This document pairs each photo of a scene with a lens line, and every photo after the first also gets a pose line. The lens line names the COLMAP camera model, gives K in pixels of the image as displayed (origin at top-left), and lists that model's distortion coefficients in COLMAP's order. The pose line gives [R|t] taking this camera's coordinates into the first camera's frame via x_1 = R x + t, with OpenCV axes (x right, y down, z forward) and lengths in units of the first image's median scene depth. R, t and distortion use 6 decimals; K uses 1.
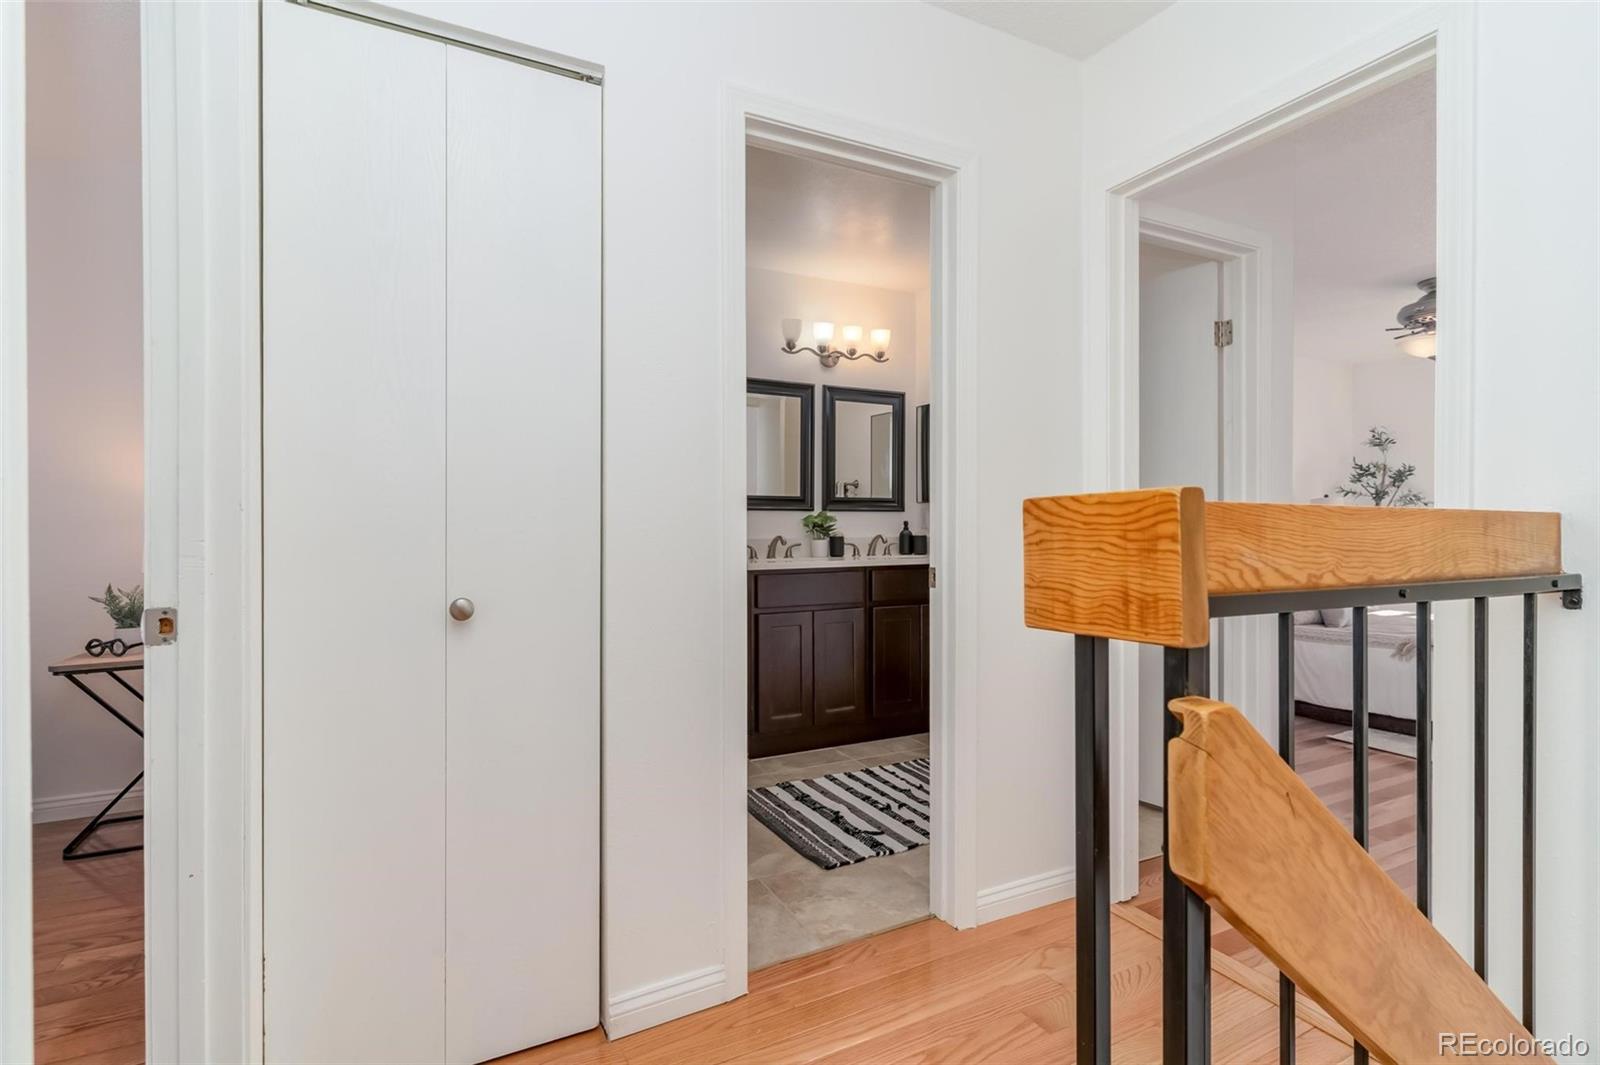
lens RADIAL K [[761.5, 0, 792.0], [0, 761.5, 528.4], [0, 0, 1]] dist [0.000395, 0.000117]
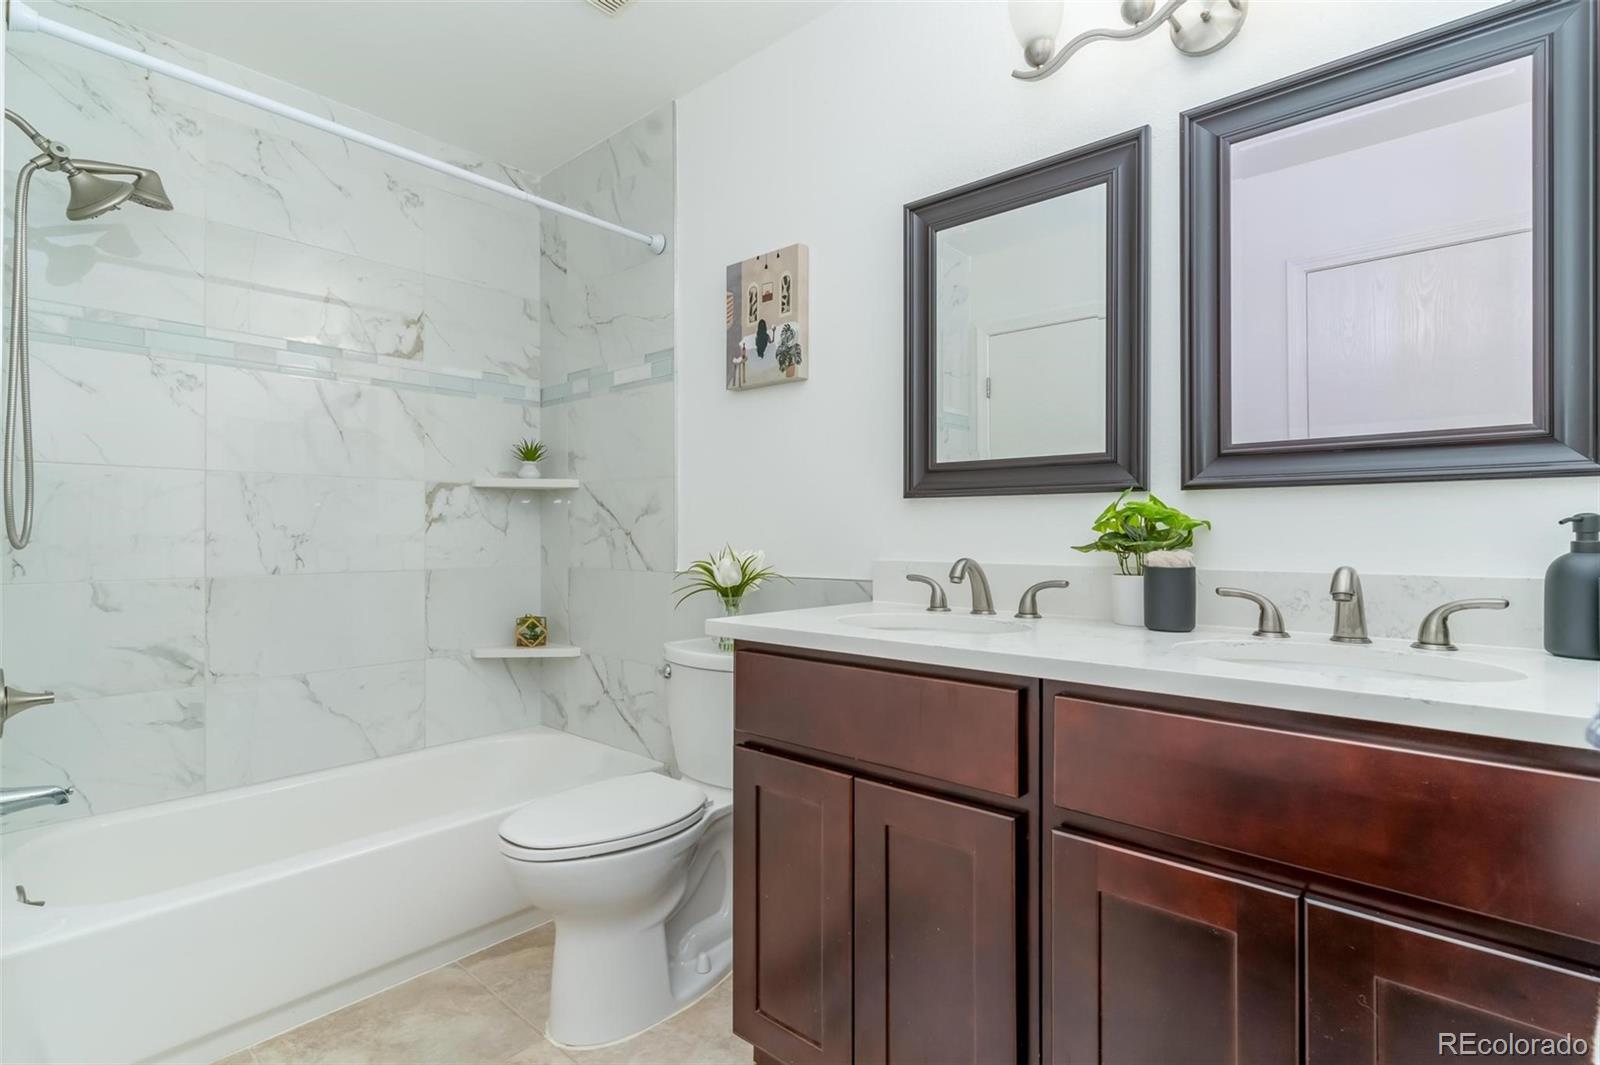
lens RADIAL K [[761.5, 0, 792.0], [0, 761.5, 528.4], [0, 0, 1]] dist [0.000395, 0.000117]
pose [[0.353532, -0.003028, -0.935418, 0.470477], [-0.005066, 0.999974, -0.005151, -0.004898], [0.935409, 0.006560, 0.353507, 1.148652]]
